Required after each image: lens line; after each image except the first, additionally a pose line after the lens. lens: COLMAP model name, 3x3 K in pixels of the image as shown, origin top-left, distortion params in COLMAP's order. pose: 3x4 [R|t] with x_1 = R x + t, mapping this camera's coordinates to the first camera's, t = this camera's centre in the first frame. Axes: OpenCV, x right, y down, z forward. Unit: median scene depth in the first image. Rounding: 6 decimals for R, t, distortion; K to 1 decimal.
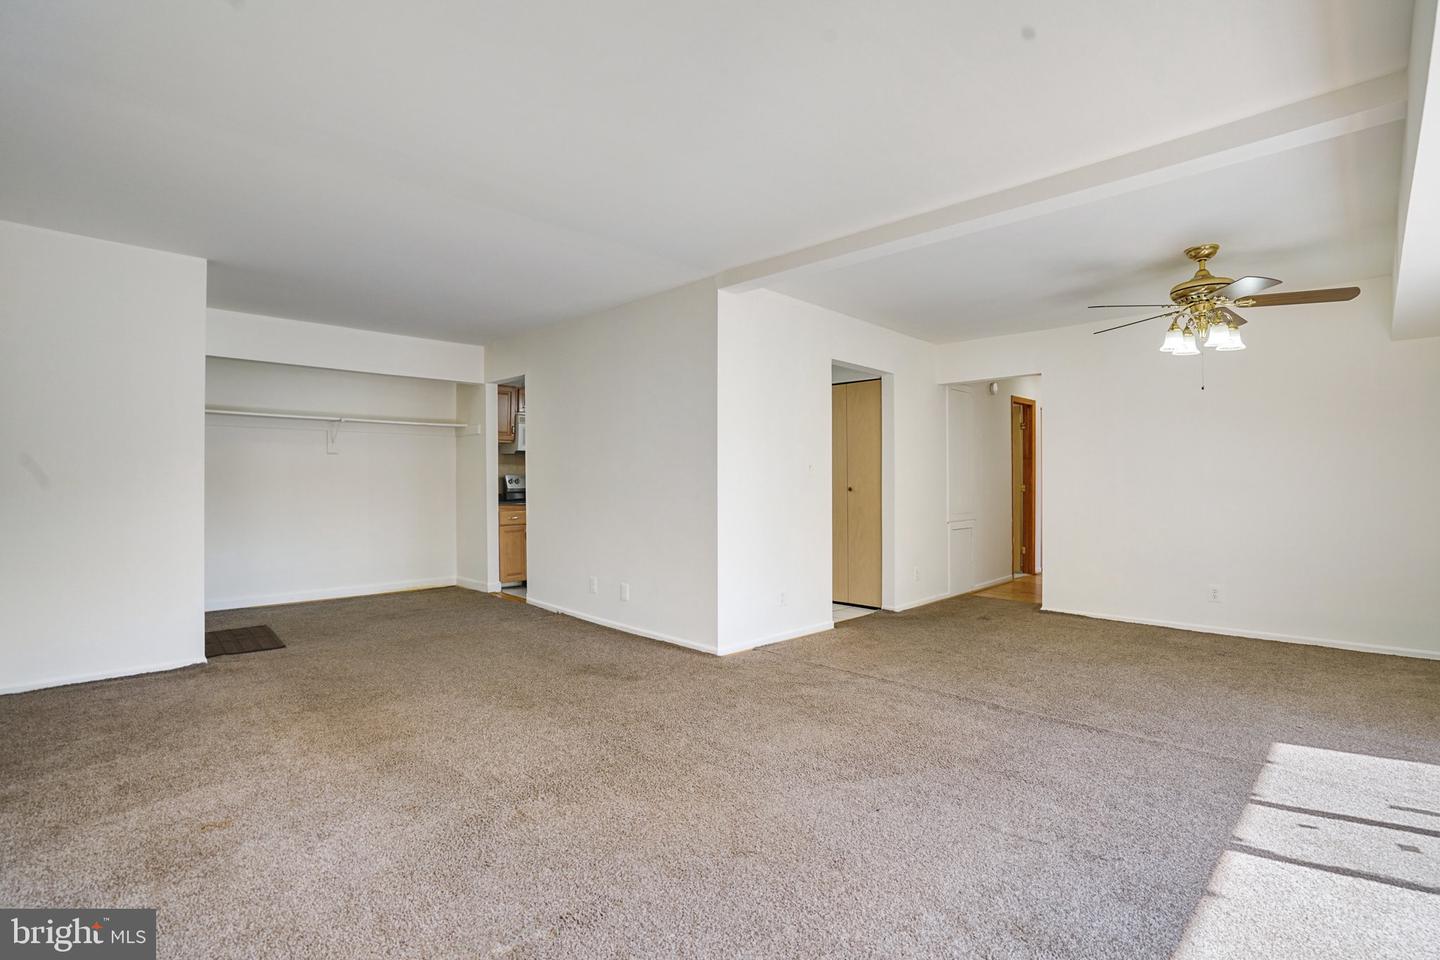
lens RADIAL K [[674.0, 0, 716.7], [0, 674.0, 473.1], [0, 0, 1]] dist [-0.056848, 0.018962]
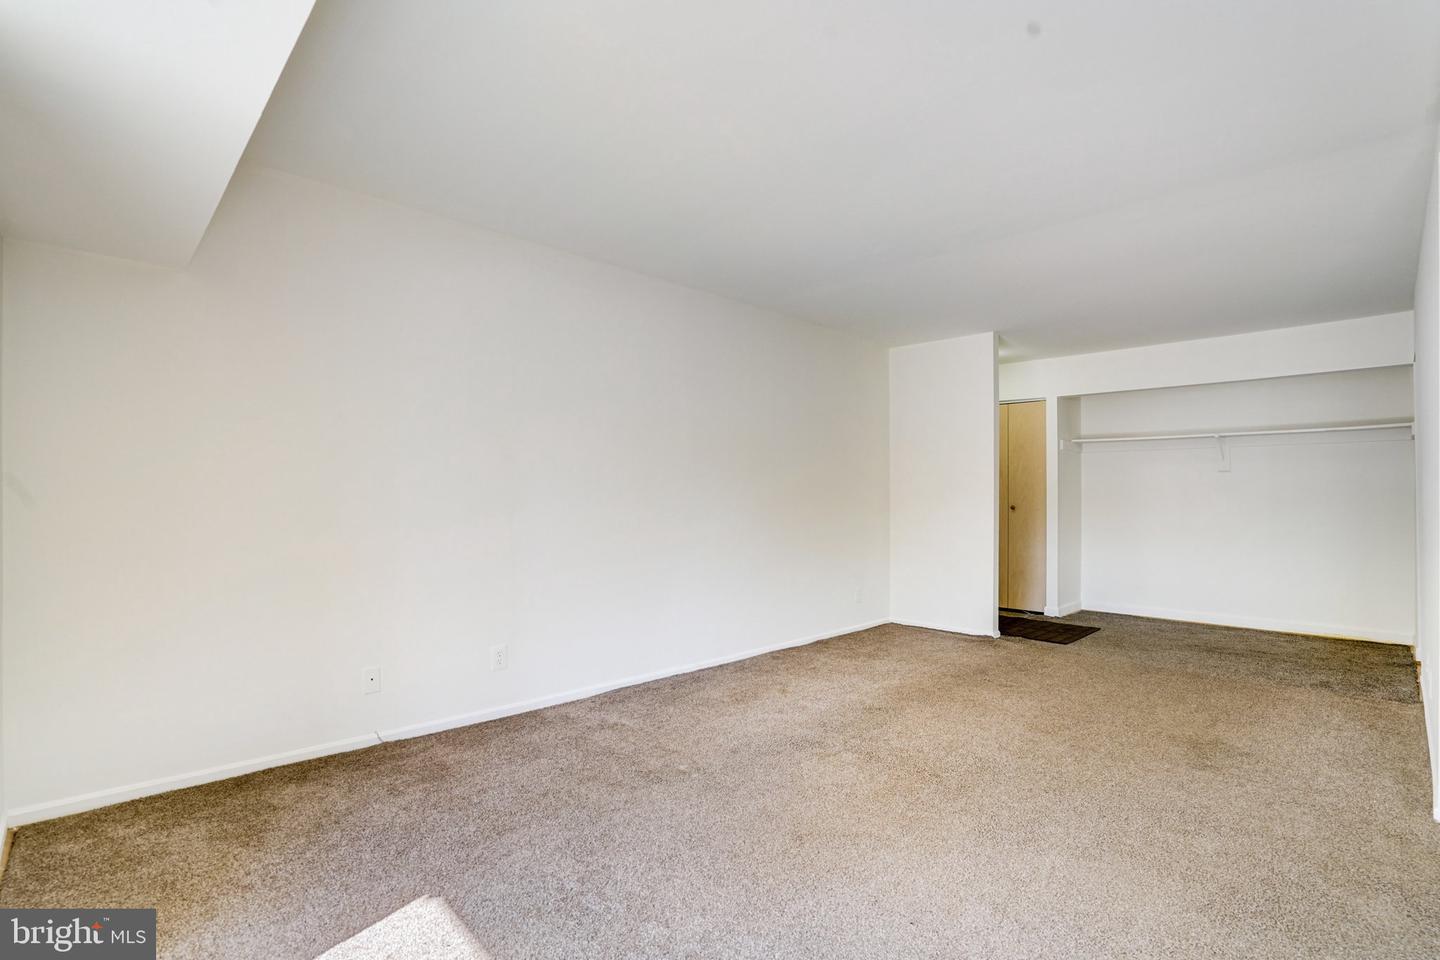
lens RADIAL K [[682.2, 0, 713.3], [0, 682.2, 472.9], [0, 0, 1]] dist [-0.054769, 0.021981]
pose [[-0.030670, -0.037559, -0.998824, 0.652615], [0.012343, 0.999203, -0.037952, -0.000722], [0.999453, -0.013492, -0.030182, 0.486578]]
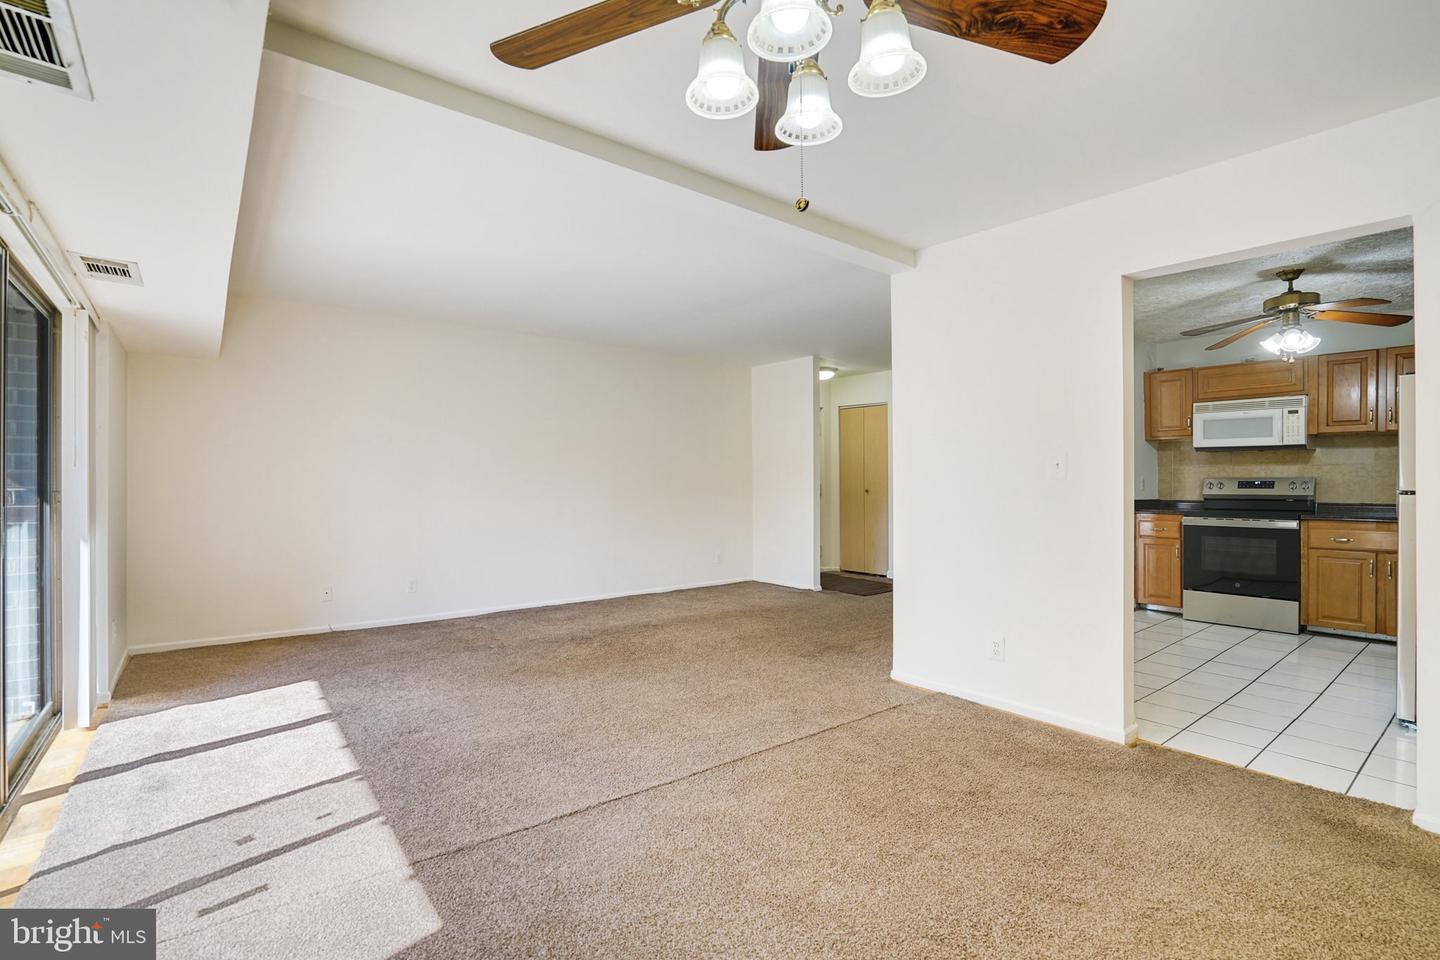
lens RADIAL K [[661.2, 0, 712.3], [0, 661.2, 480.8], [0, 0, 1]] dist [-0.065741, 0.018528]
pose [[-0.127835, -0.005403, -0.991781, 1.055812], [0.014890, 0.999862, -0.007366, 0.005332], [0.991684, -0.015710, -0.127737, 0.999505]]
